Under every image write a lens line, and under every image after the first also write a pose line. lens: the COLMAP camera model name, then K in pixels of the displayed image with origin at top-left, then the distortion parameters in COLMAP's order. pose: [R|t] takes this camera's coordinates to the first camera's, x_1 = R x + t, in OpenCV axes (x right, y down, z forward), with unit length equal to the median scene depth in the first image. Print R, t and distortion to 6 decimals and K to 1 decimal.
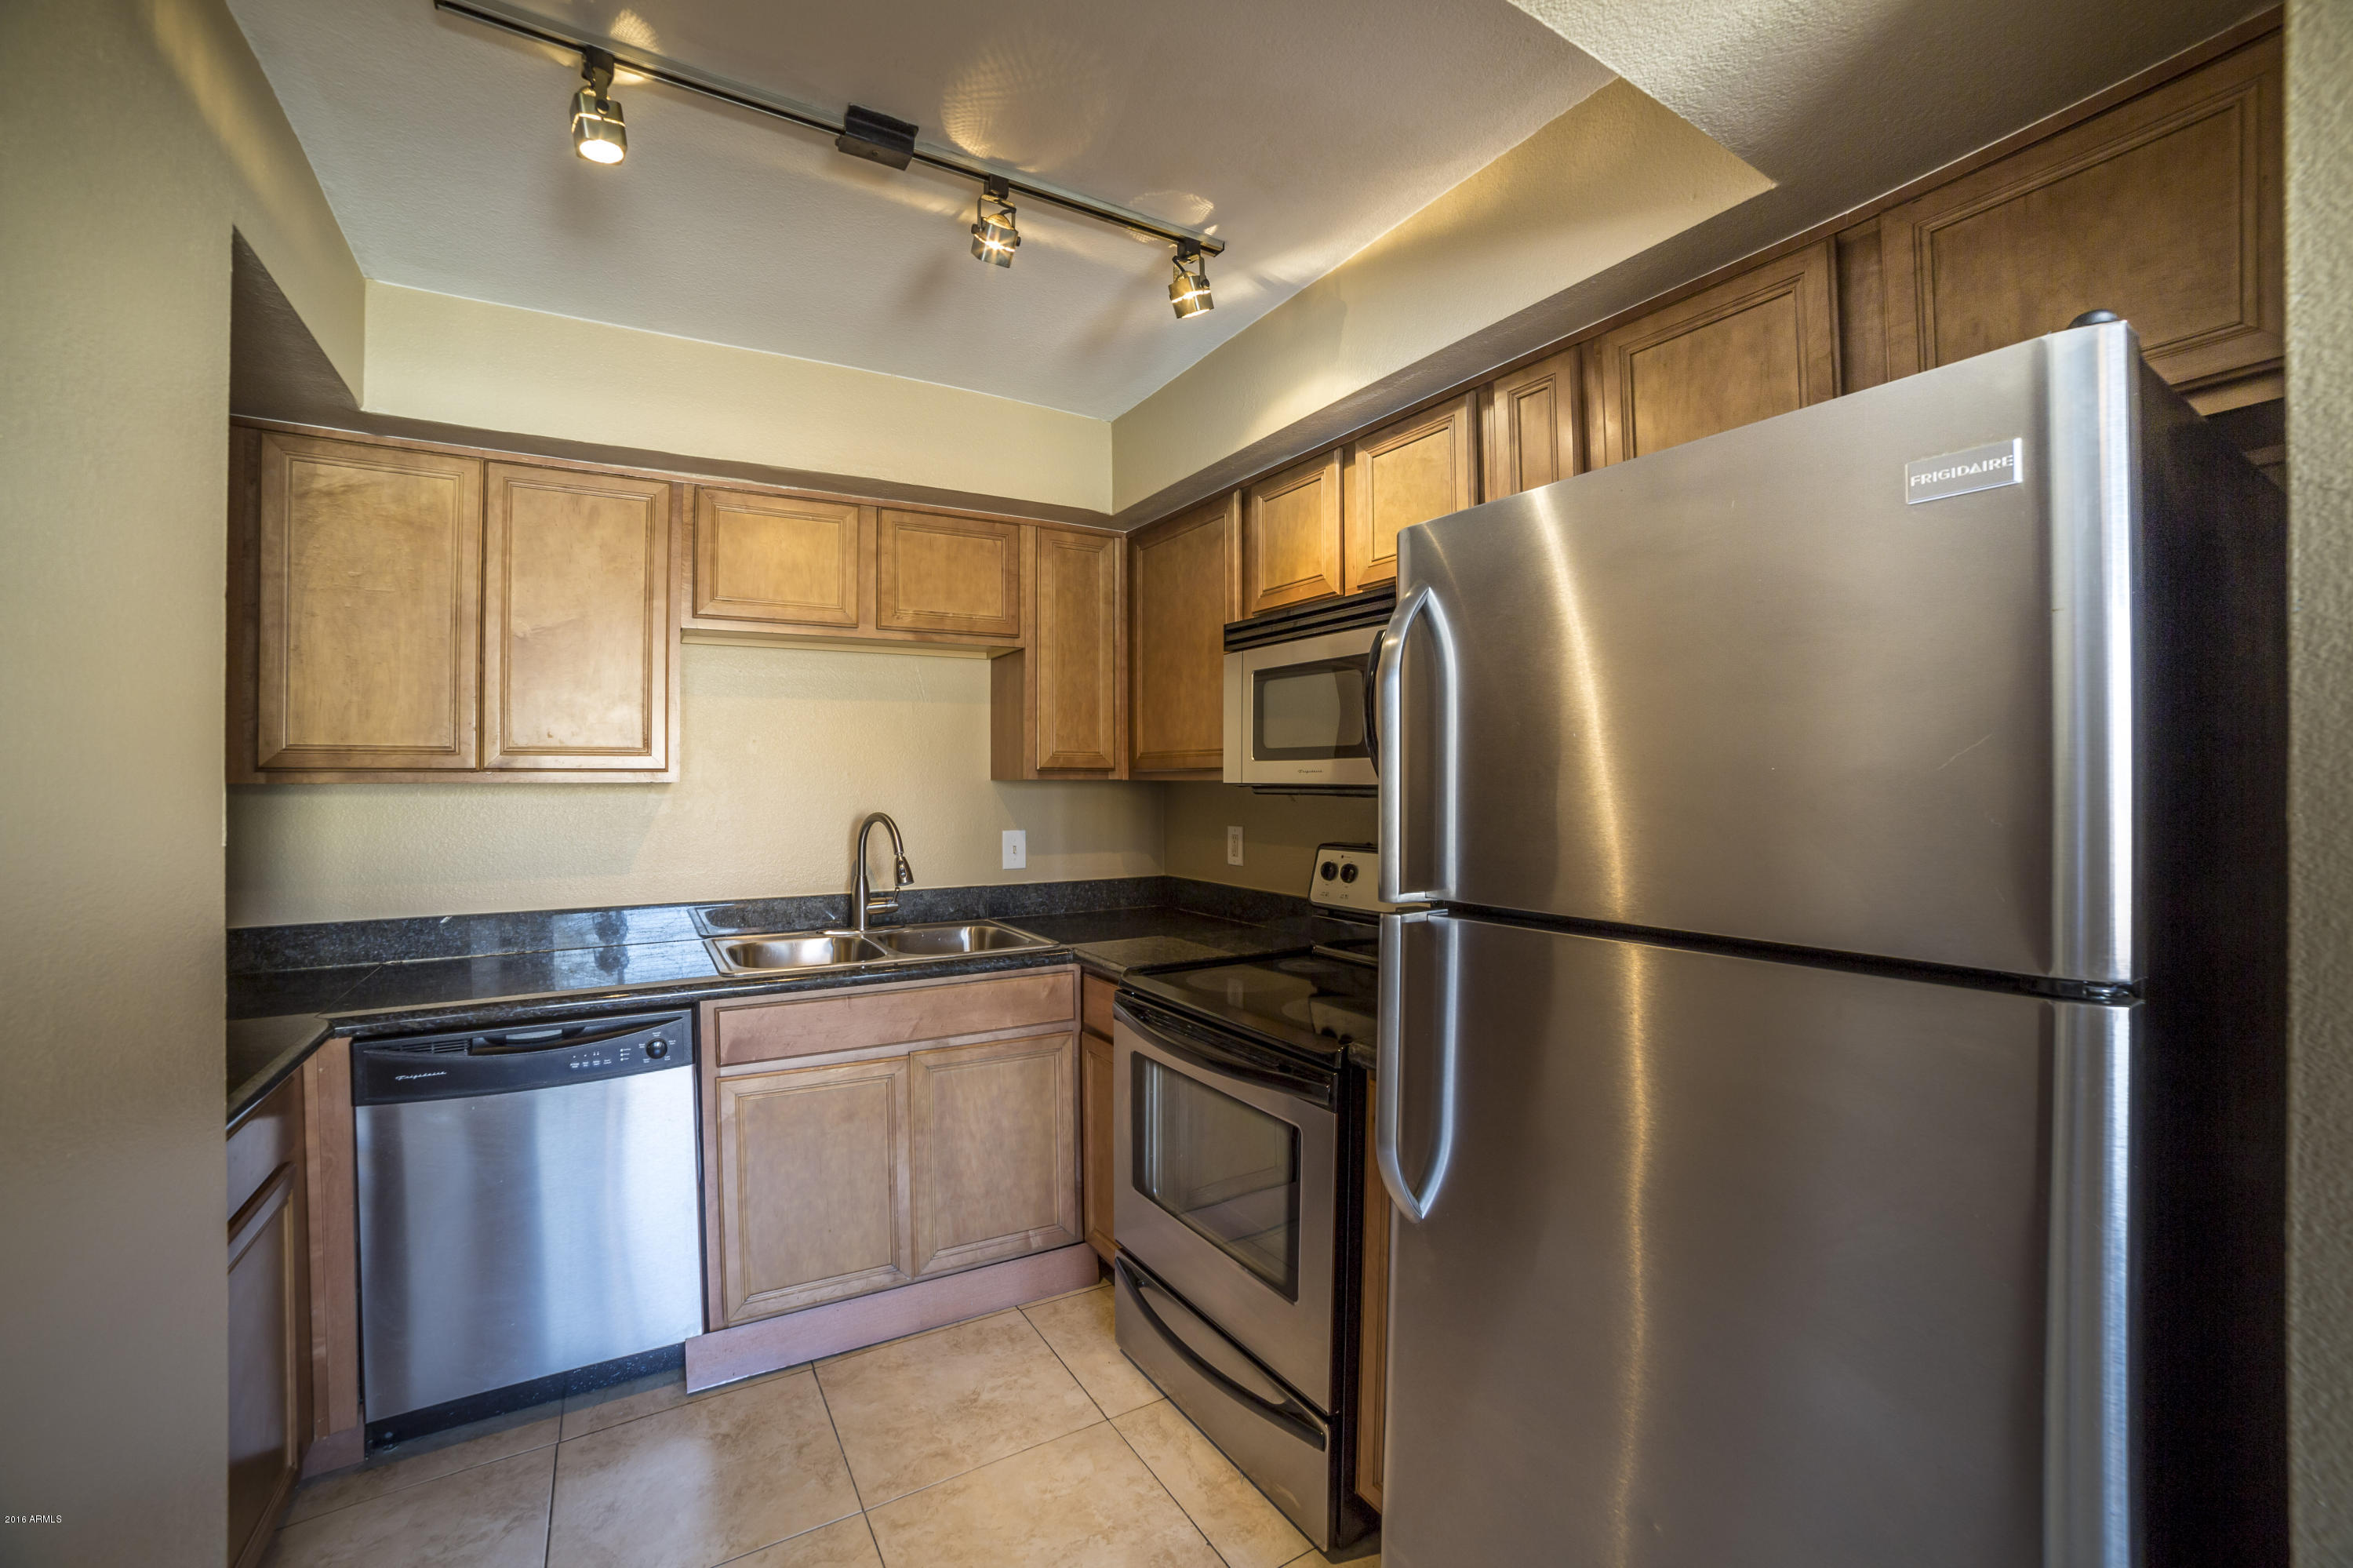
lens RADIAL K [[957.6, 0, 1186.8], [0, 957.6, 783.4], [0, 0, 1]] dist [-0.103949, 0.034419]
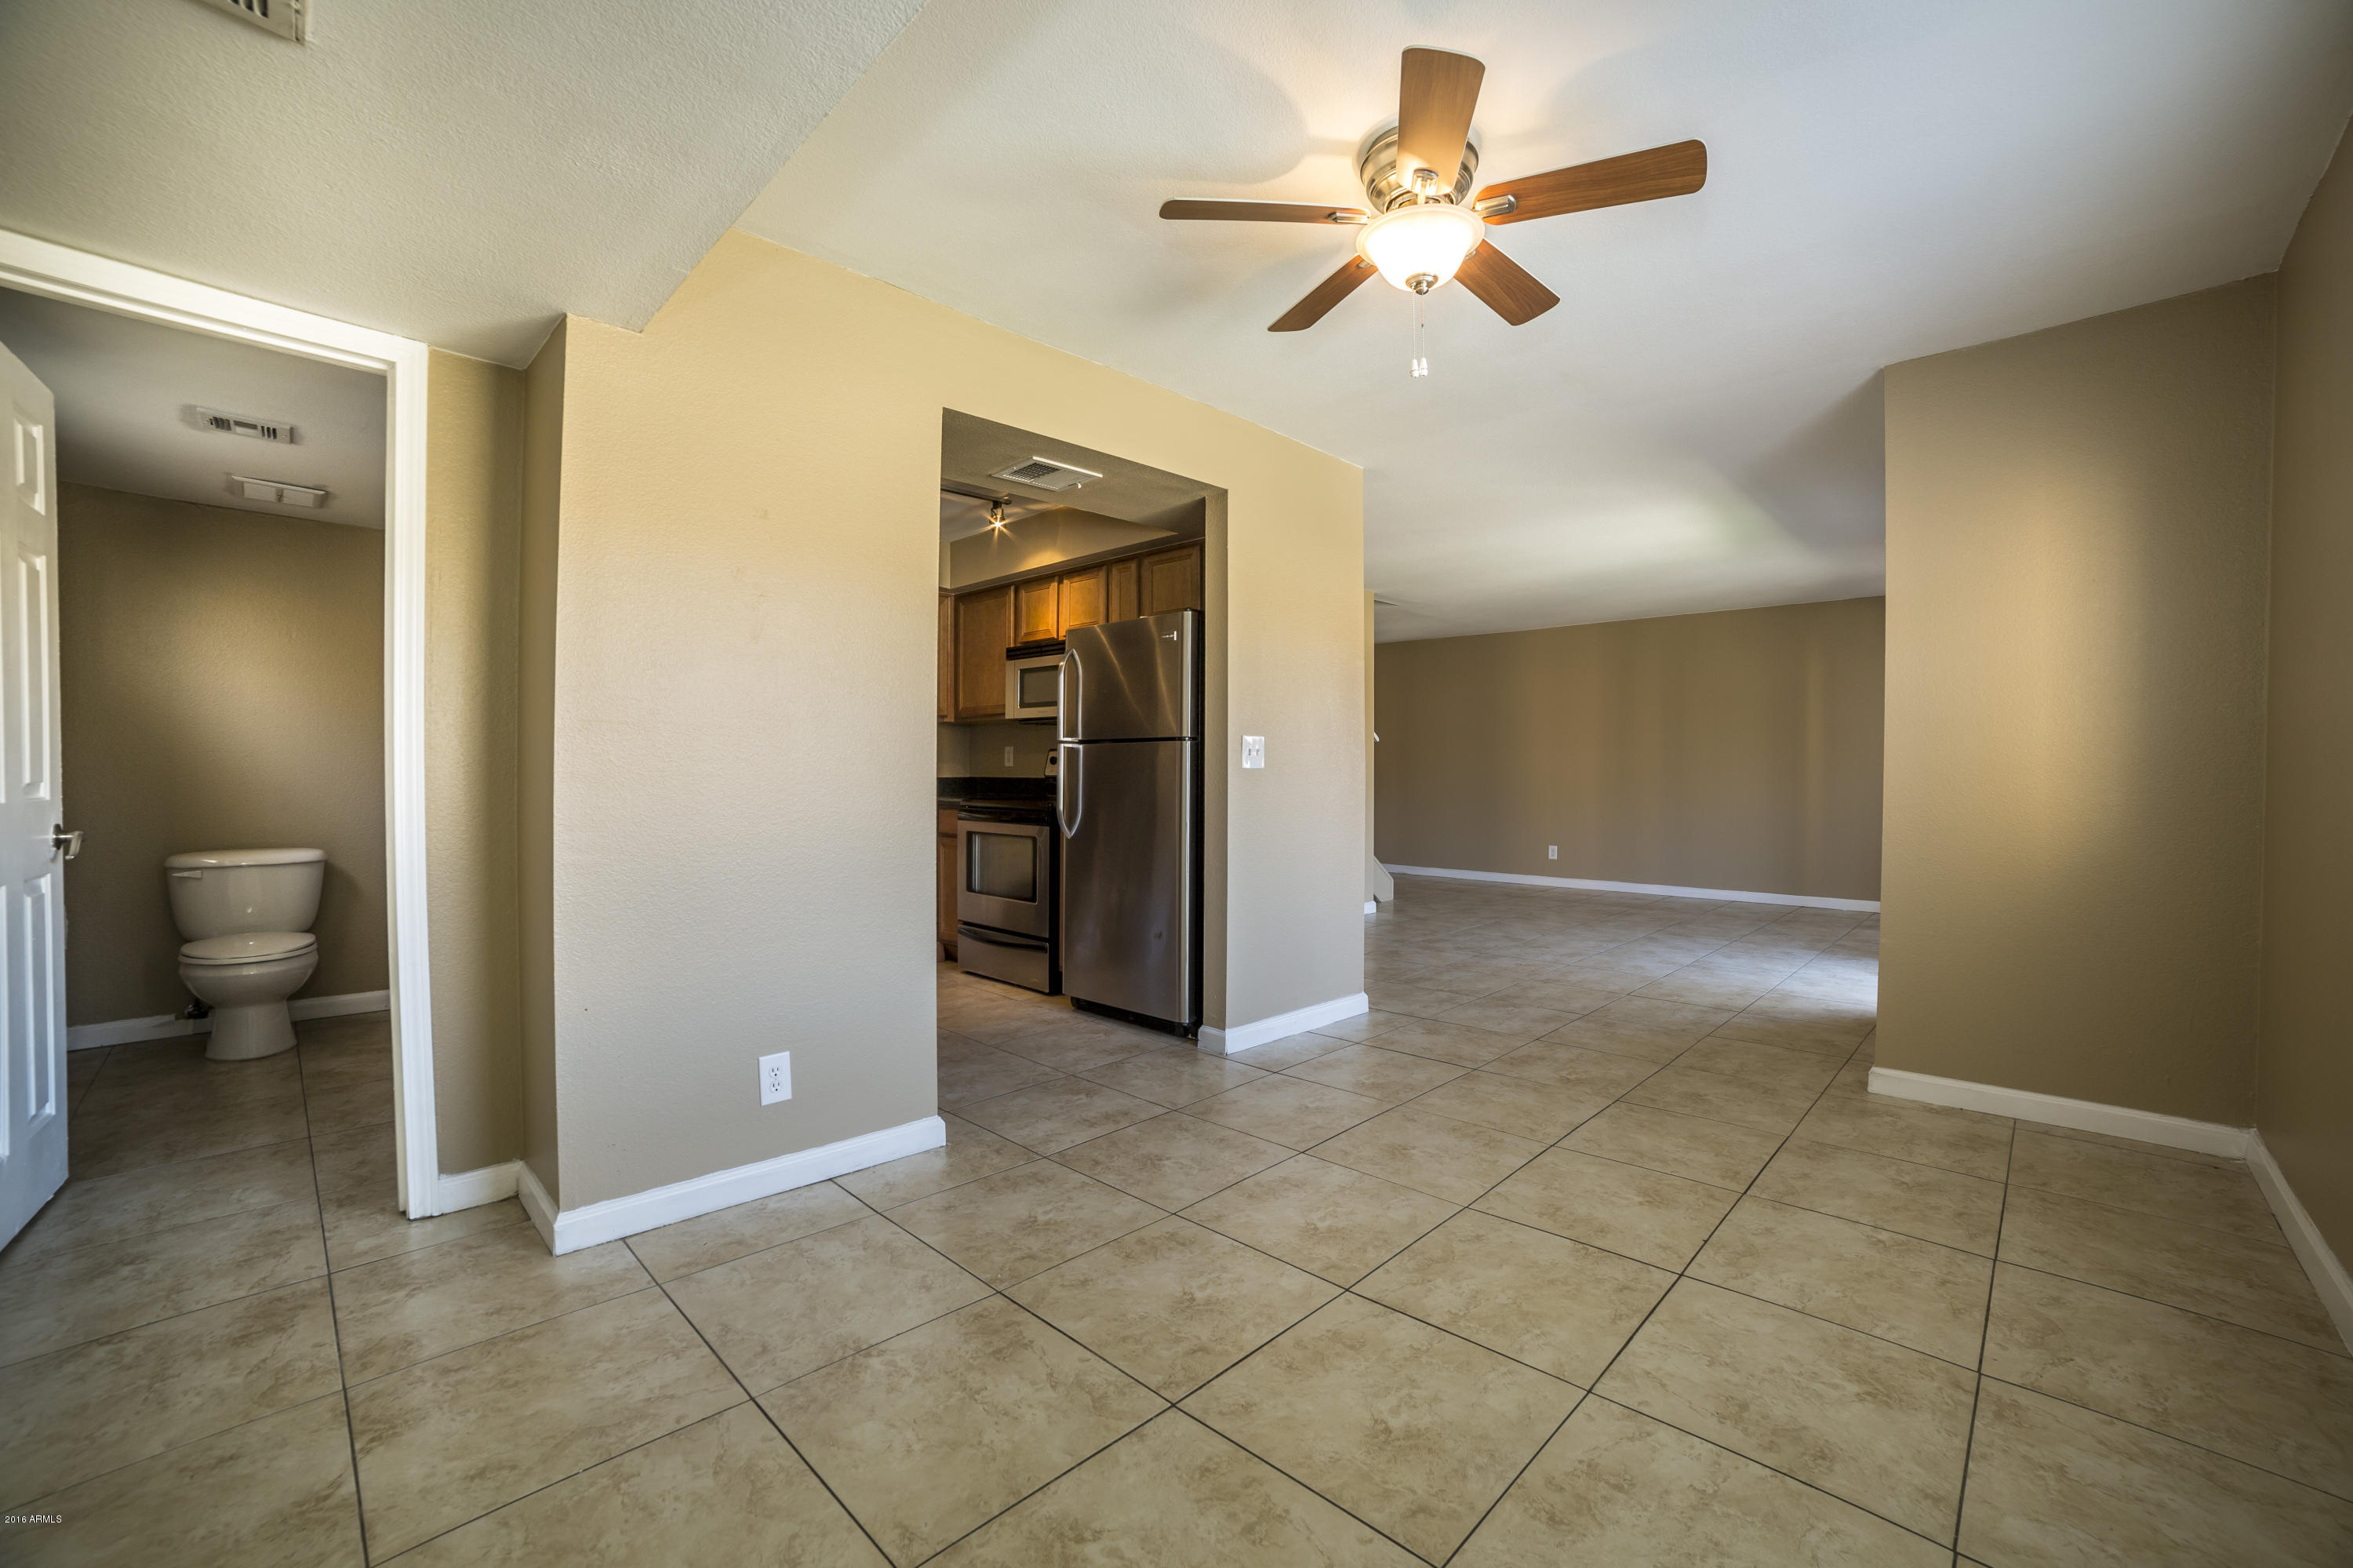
lens RADIAL K [[957.6, 0, 1186.8], [0, 957.6, 783.4], [0, 0, 1]] dist [-0.103949, 0.034419]
pose [[0.969272, 0.001931, 0.245985, -0.102000], [-0.004426, 0.999944, 0.009593, 0.131013], [-0.245953, -0.010387, 0.969226, -1.299547]]
